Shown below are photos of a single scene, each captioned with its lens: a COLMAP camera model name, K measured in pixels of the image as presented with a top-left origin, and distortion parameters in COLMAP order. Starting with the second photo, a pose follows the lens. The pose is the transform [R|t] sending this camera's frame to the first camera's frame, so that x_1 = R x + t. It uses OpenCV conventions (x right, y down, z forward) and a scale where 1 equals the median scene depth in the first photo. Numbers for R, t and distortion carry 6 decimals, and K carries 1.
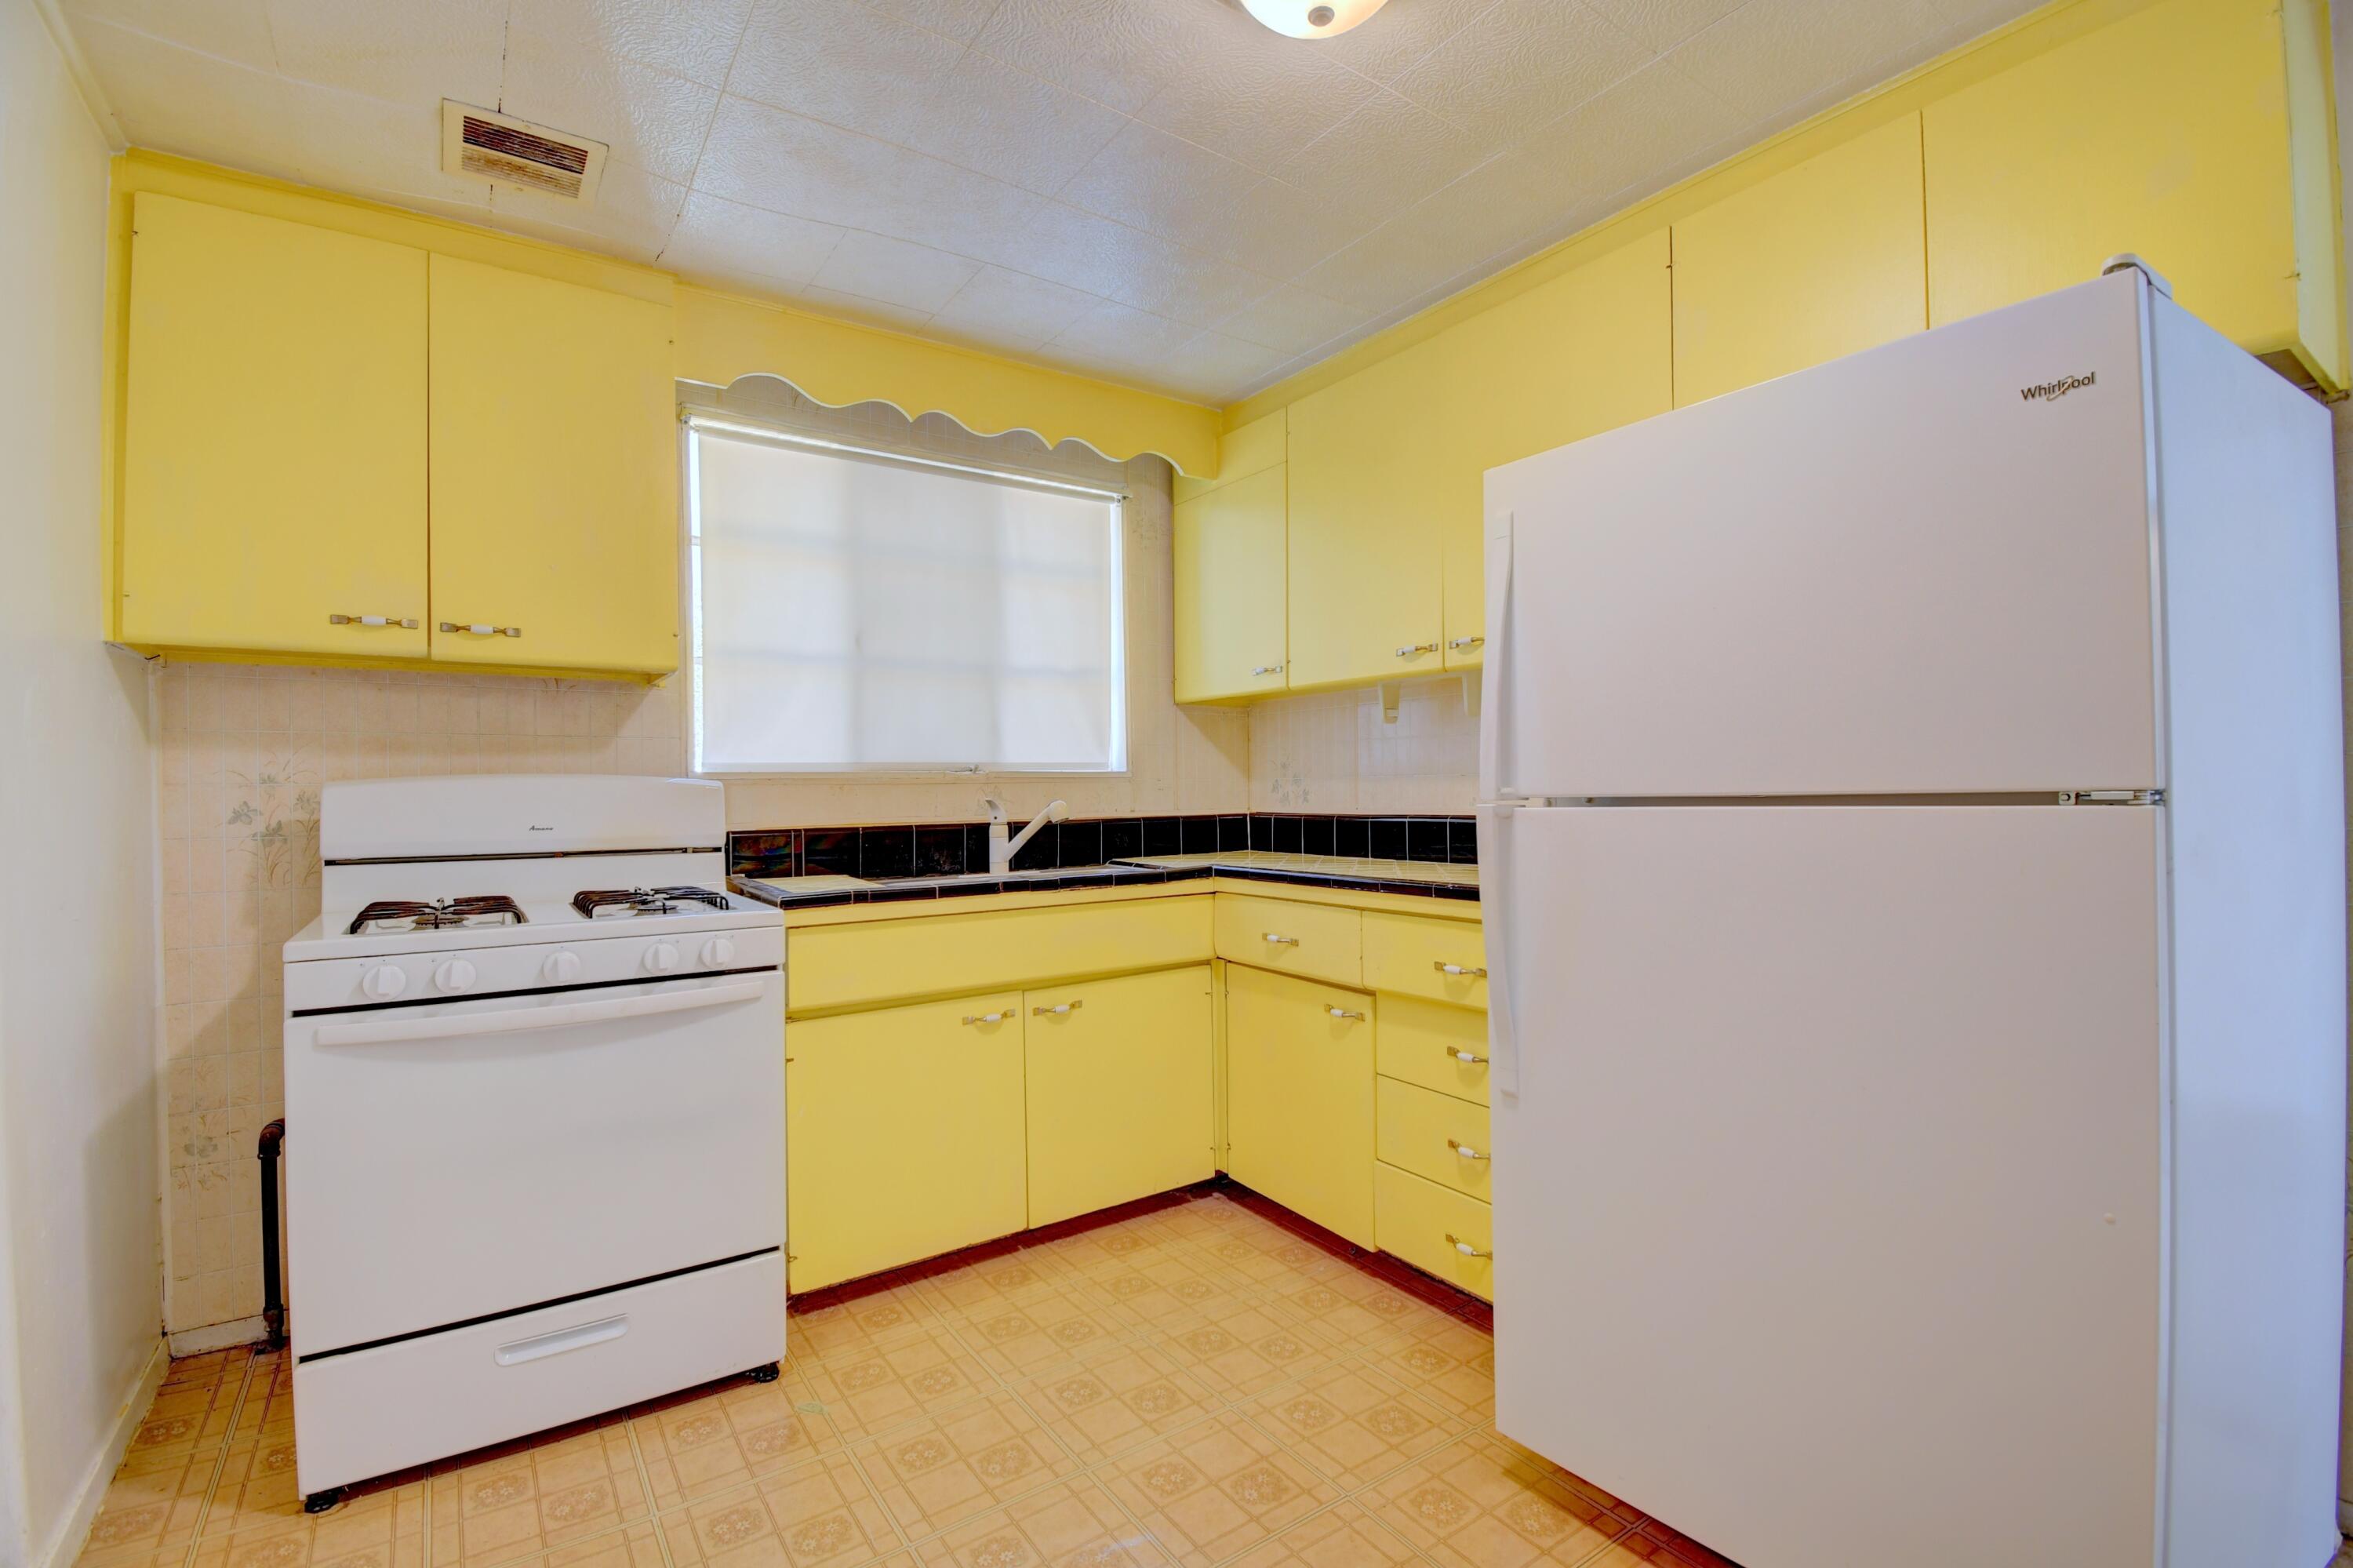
lens RADIAL K [[1051.5, 0, 1173.9], [0, 1051.5, 785.5], [0, 0, 1]] dist [0.007449, -0.014971]
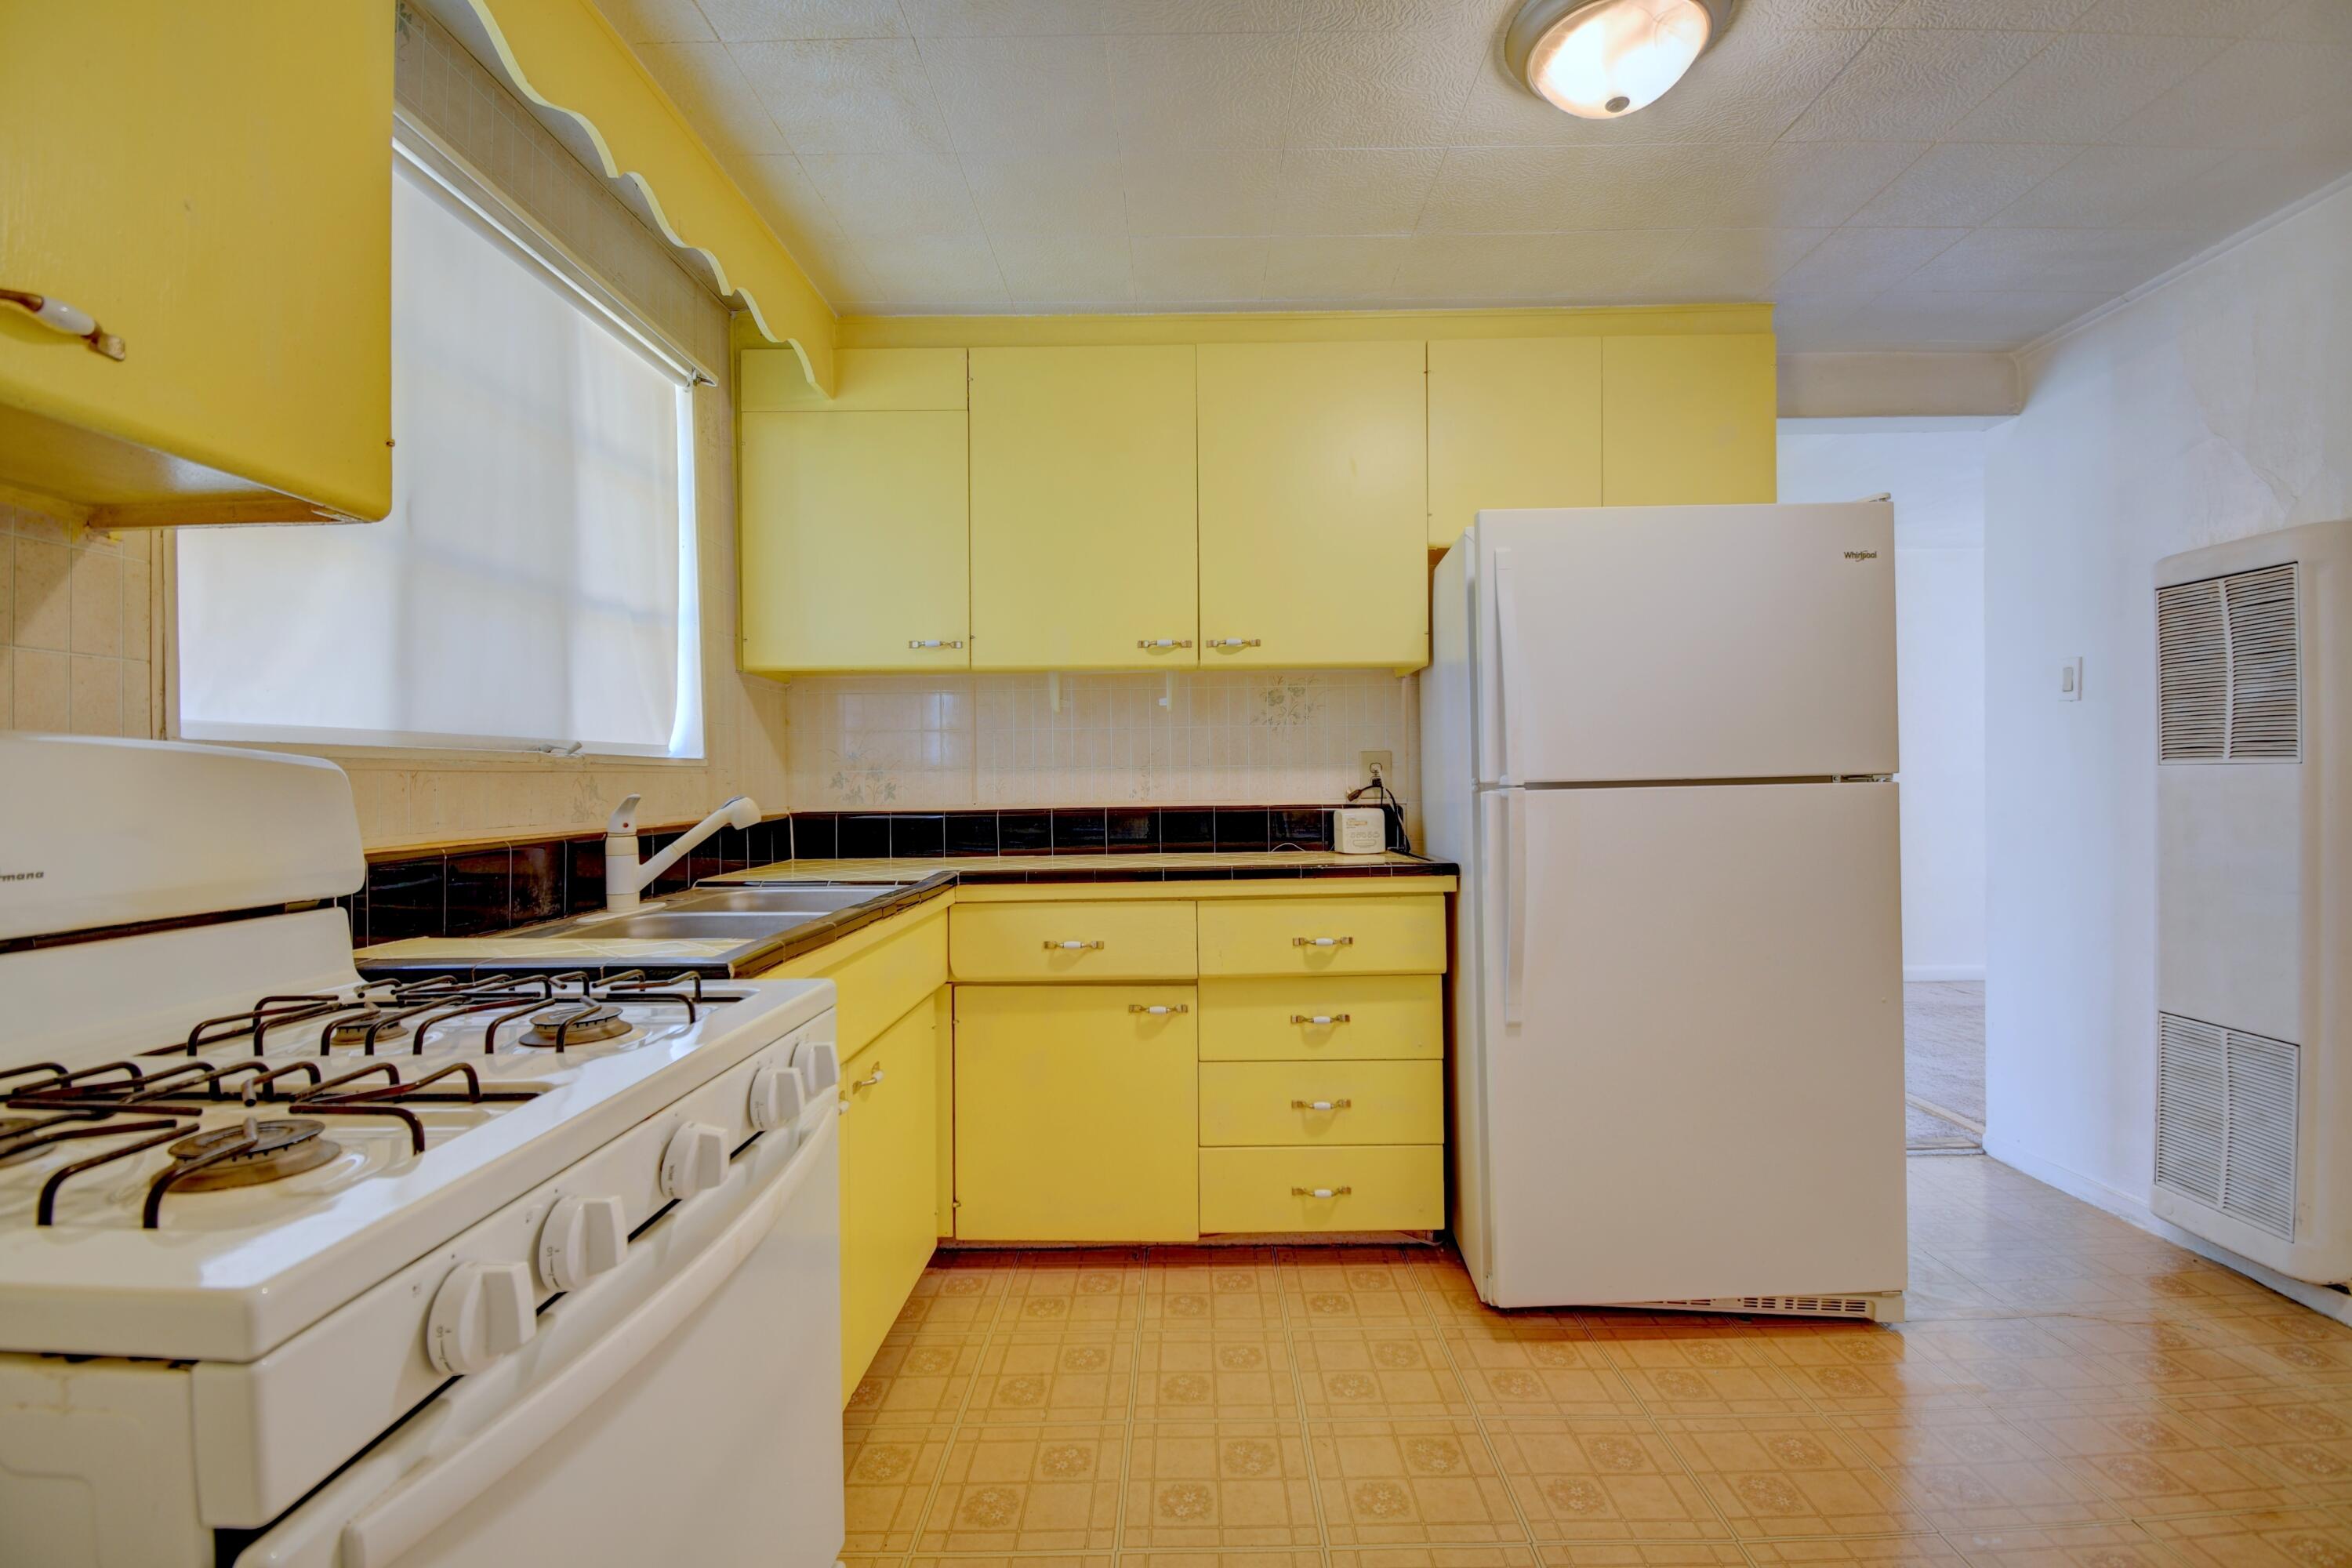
lens RADIAL K [[1051.1, 0, 1186.6], [0, 1051.1, 783.4], [0, 0, 1]] dist [0.007449, -0.014971]
pose [[0.570748, 0.000413, 0.821125, -0.612869], [0.004164, 0.999986, -0.003397, 0.010177], [-0.821115, 0.005358, 0.570738, 0.415808]]
